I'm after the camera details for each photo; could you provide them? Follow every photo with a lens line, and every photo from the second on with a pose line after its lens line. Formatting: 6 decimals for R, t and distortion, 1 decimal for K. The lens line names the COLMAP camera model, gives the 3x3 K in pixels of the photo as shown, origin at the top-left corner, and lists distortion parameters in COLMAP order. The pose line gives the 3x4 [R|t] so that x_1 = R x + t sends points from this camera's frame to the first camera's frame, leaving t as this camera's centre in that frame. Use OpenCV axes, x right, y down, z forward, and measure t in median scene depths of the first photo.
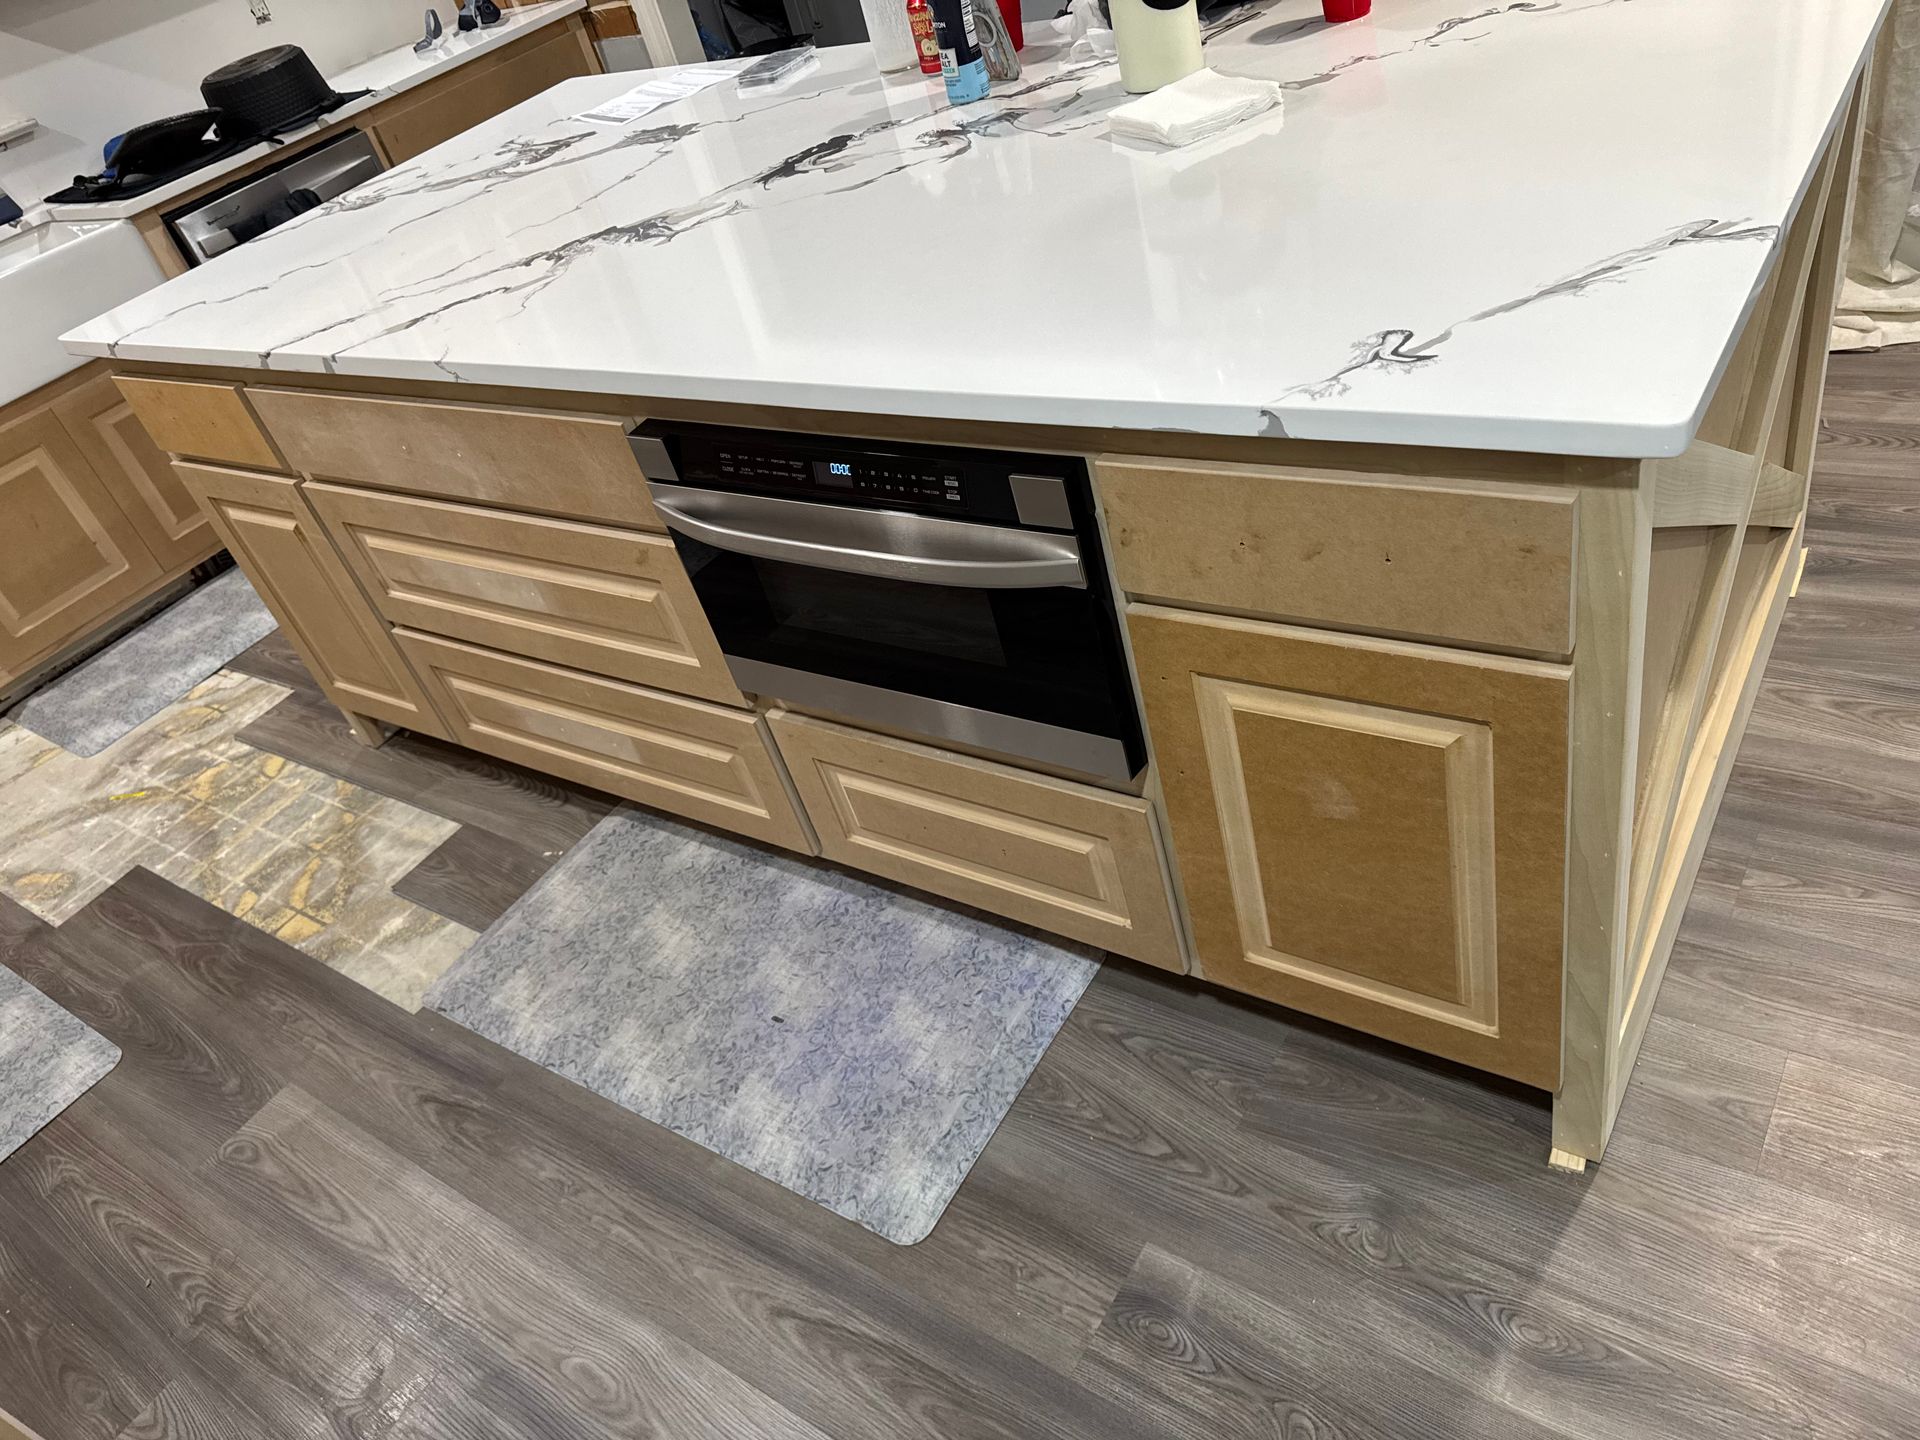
lens RADIAL K [[1355.7, 0, 960.0], [0, 1355.7, 720.0], [0, 0, 1]] dist [0.024267, -0.002964]
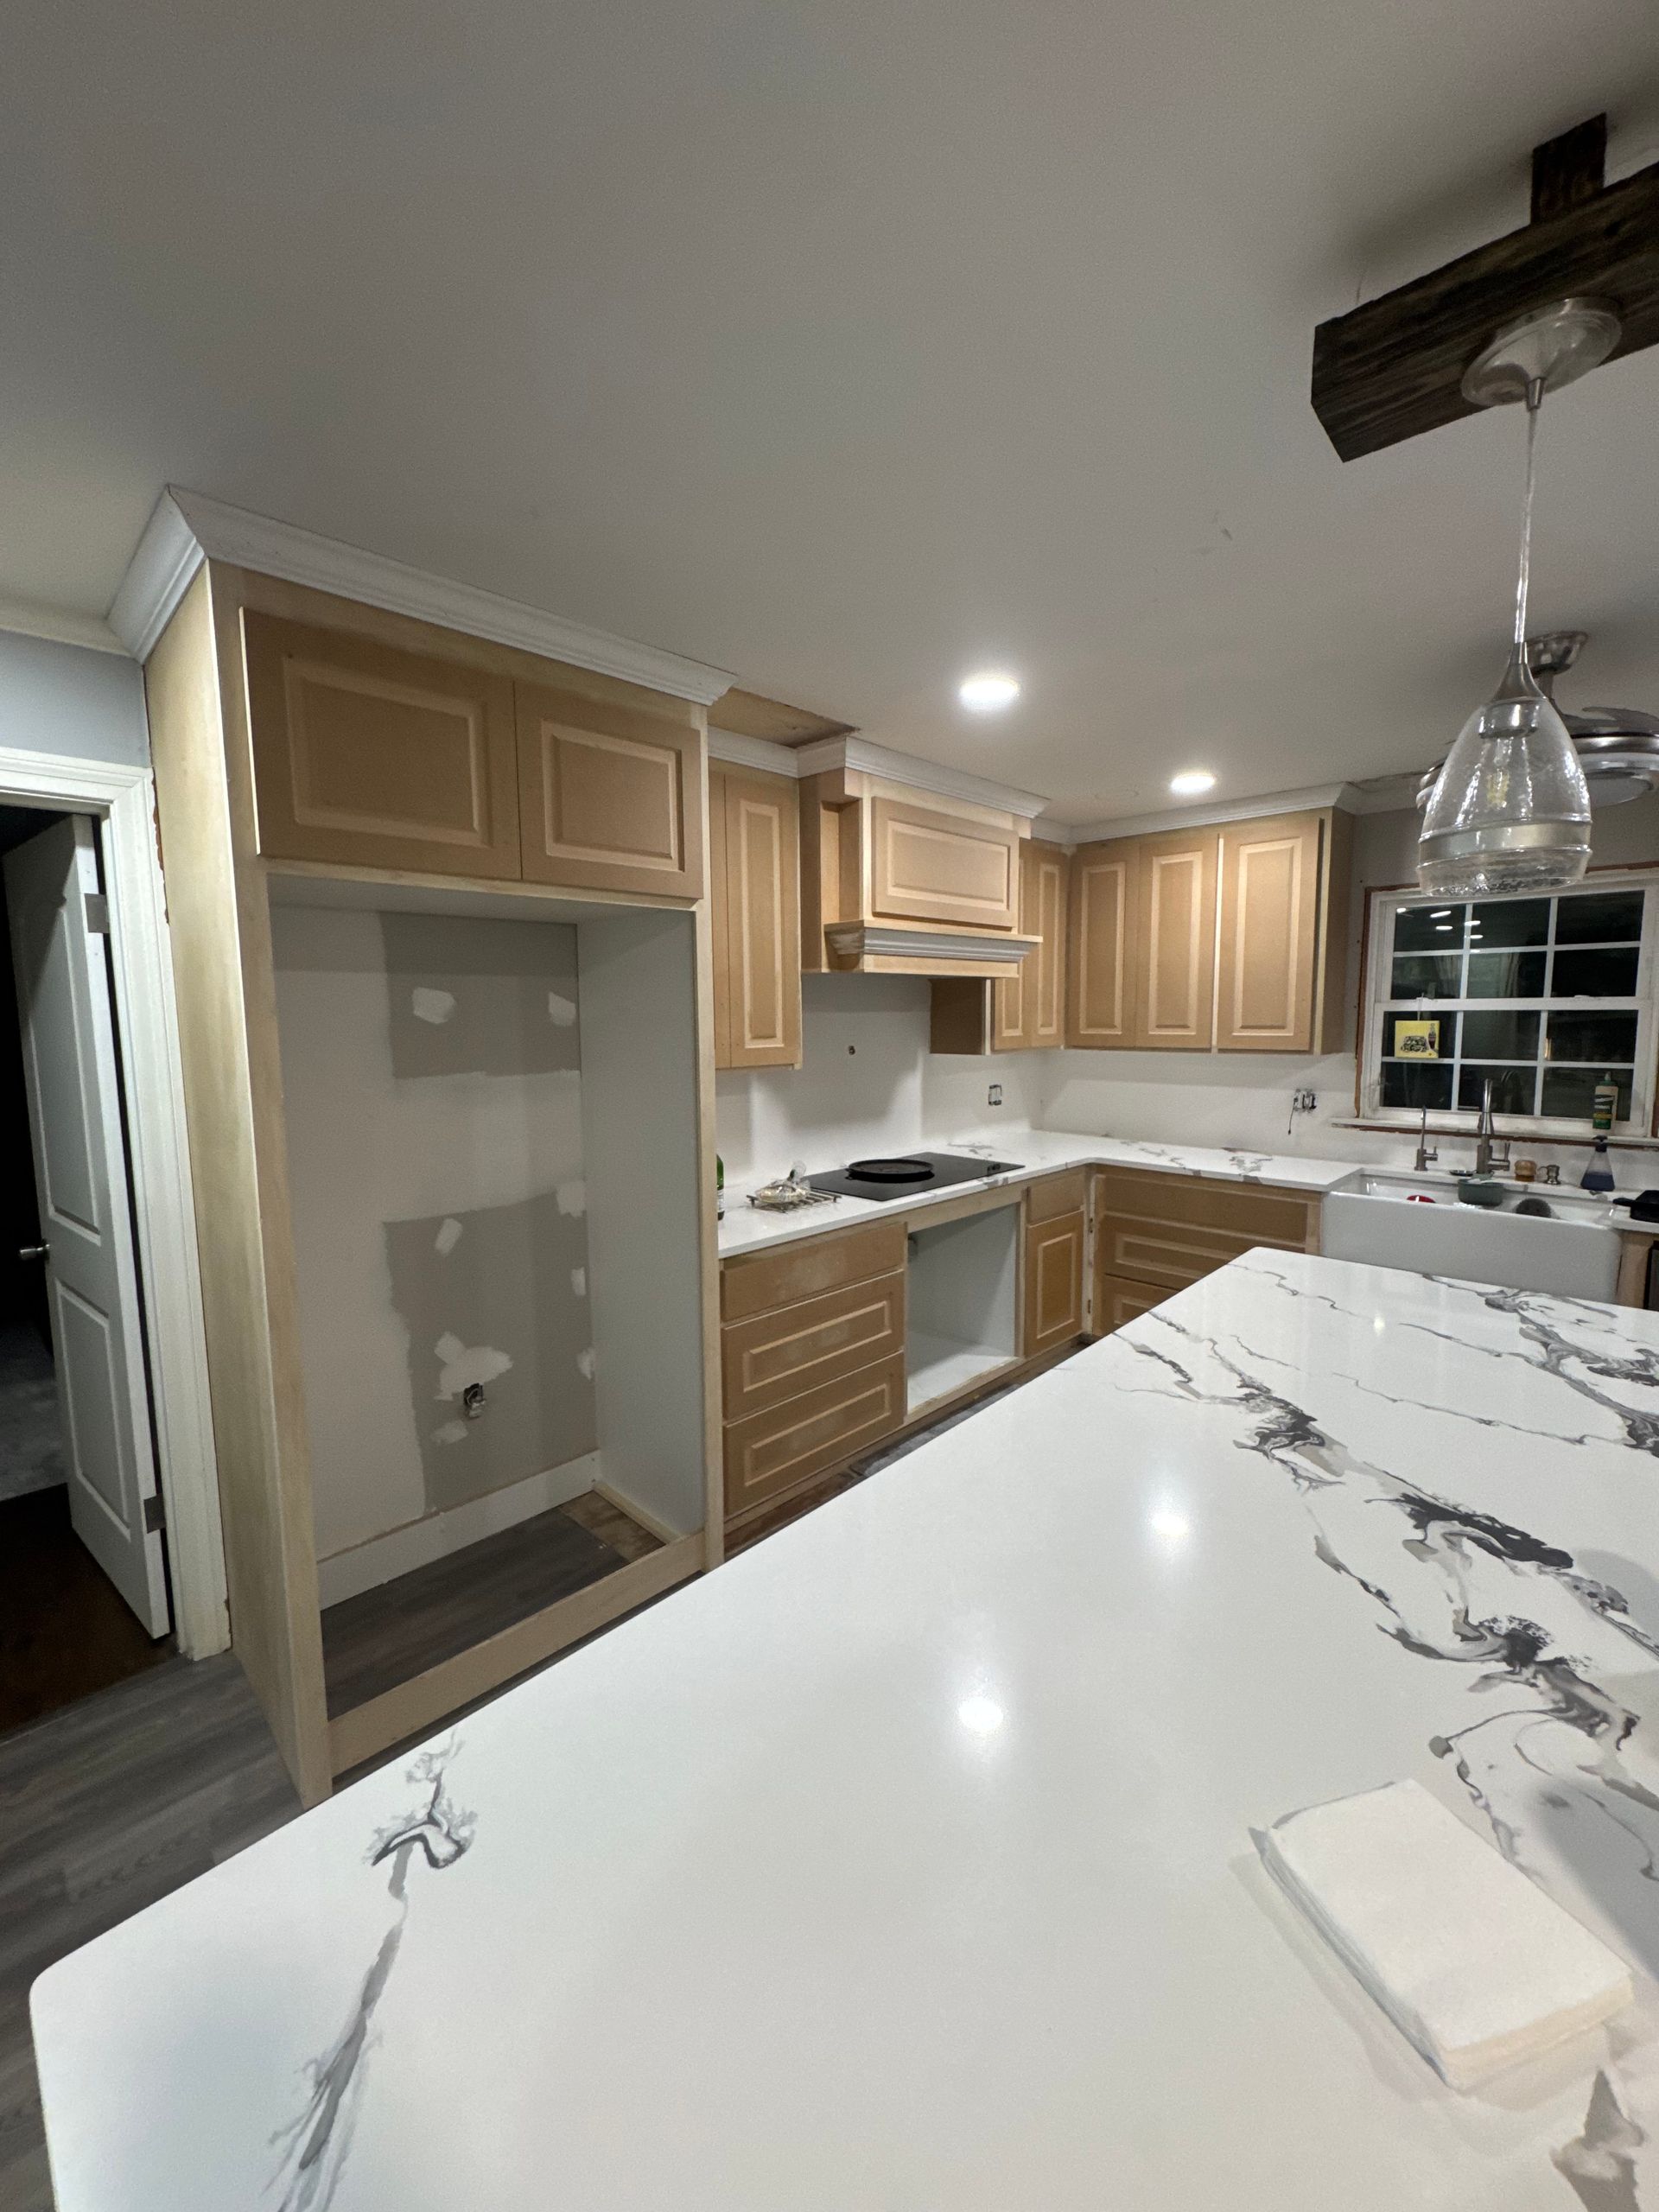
lens RADIAL K [[880.5, 0, 829.5], [0, 880.5, 1106.0], [0, 0, 1]] dist [-0.001258, 0.000215]
pose [[-0.173735, 0.347737, -0.921355, 0.668021], [-0.553877, 0.739079, 0.383384, -1.070836], [0.814270, 0.576925, 0.064200, 0.878283]]
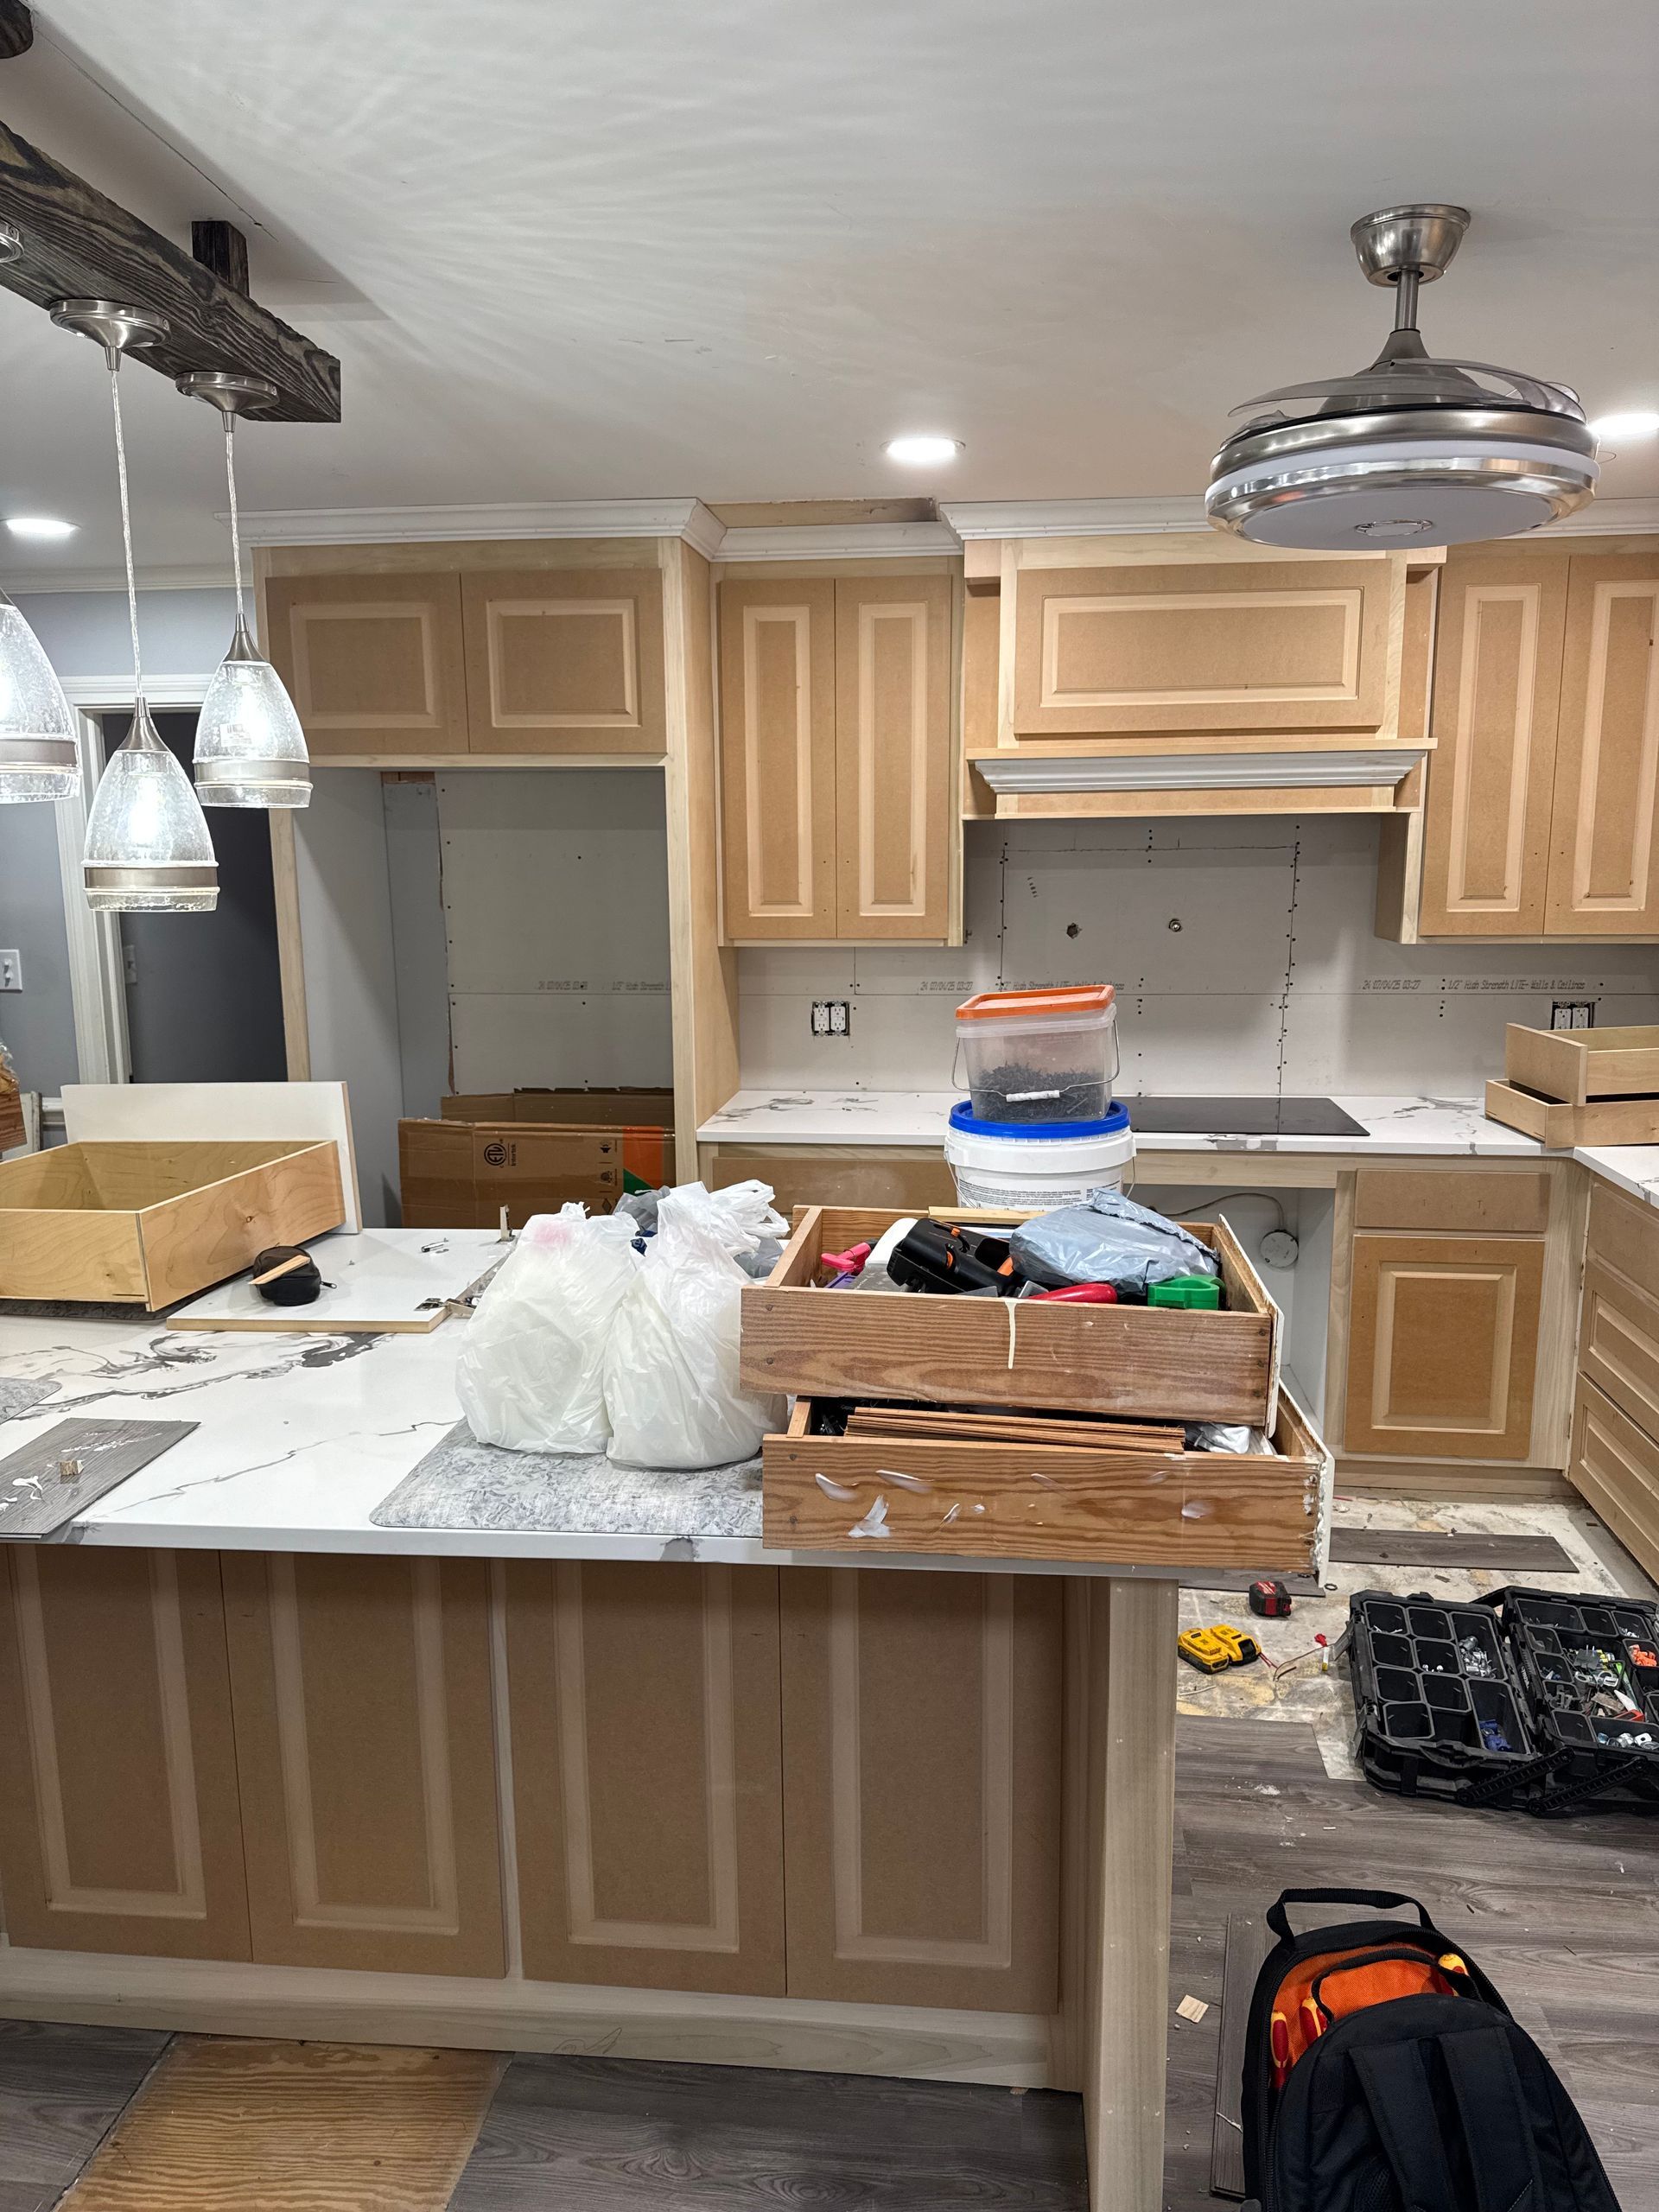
lens RADIAL K [[1561.9, 0, 829.5], [0, 1561.9, 1106.0], [0, 0, 1]] dist [0.024267, -0.002964]
pose [[-0.853360, 0.324675, -0.407877, -0.010513], [-0.107745, 0.655654, 0.747334, -2.569514], [0.510067, 0.681691, -0.524527, 3.006968]]
